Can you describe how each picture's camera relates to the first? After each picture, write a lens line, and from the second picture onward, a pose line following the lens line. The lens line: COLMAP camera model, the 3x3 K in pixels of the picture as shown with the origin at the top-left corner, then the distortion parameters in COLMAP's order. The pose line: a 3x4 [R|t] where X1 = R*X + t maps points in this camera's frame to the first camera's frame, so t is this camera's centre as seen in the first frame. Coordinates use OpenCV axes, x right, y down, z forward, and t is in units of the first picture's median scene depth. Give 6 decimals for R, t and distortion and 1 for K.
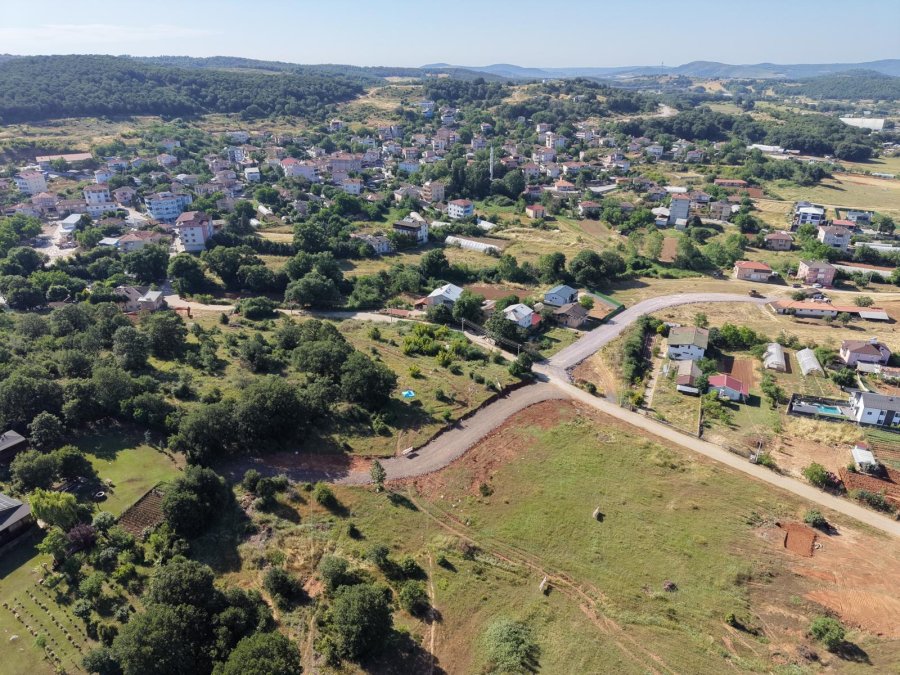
lens RADIAL K [[602.0, 0, 450.0], [0, 602.0, 337.5], [0, 0, 1]] dist [0.039411, -0.035434]
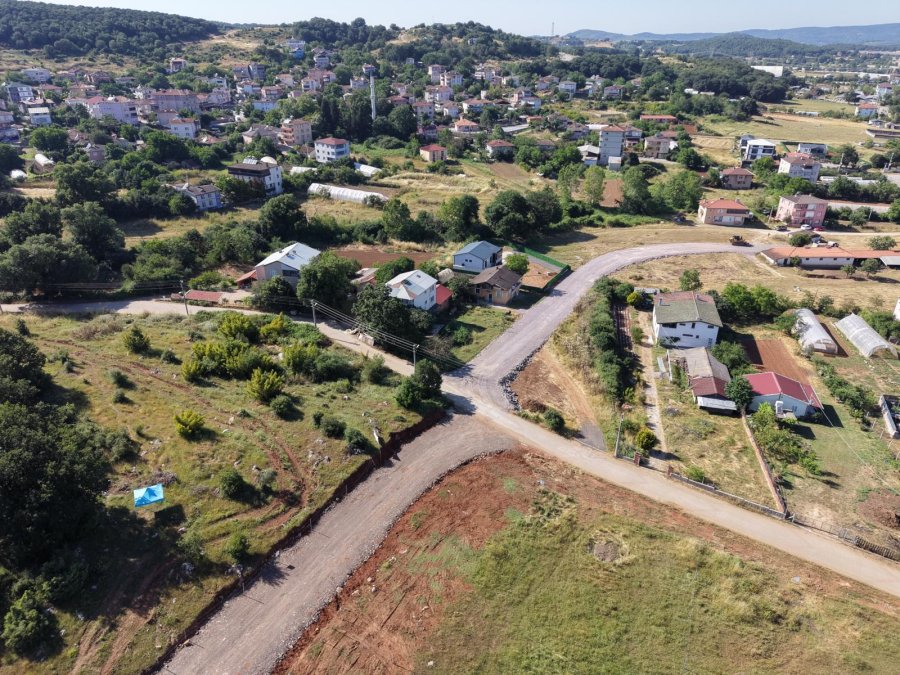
lens RADIAL K [[602.0, 0, 450.0], [0, 602.0, 337.5], [0, 0, 1]] dist [0.039411, -0.035434]
pose [[0.986465, -0.070736, 0.147928, 0.044869], [0.065037, 0.996955, 0.043017, -0.010048], [-0.150520, -0.032814, 0.988062, 0.309305]]
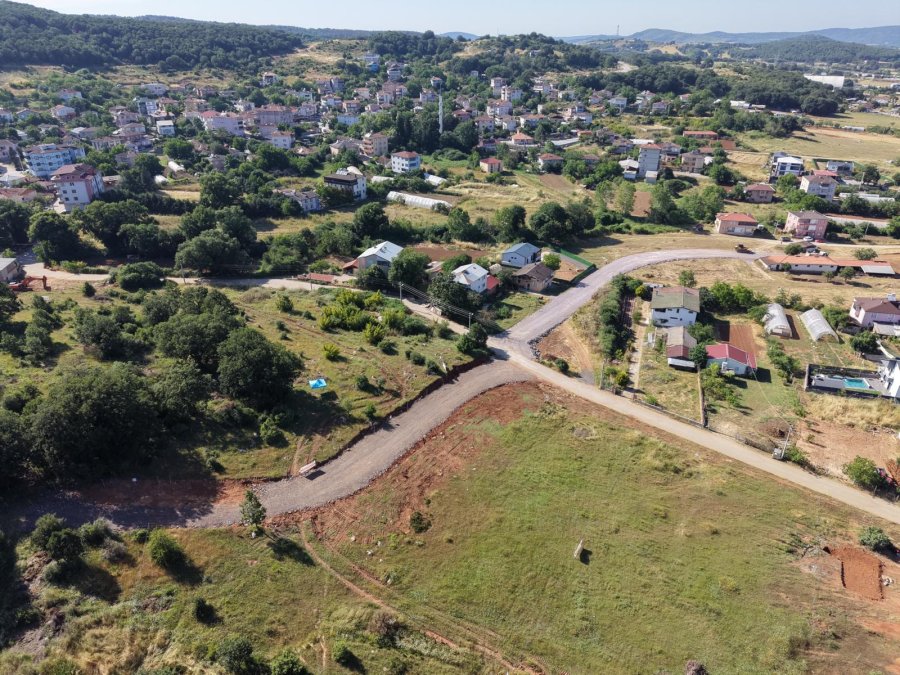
lens RADIAL K [[602.0, 0, 450.0], [0, 602.0, 337.5], [0, 0, 1]] dist [0.039411, -0.035434]
pose [[0.997627, -0.028910, 0.062482, 0.025795], [0.026332, 0.998784, 0.041688, 0.006856], [-0.063611, -0.039944, 0.997175, 0.144958]]
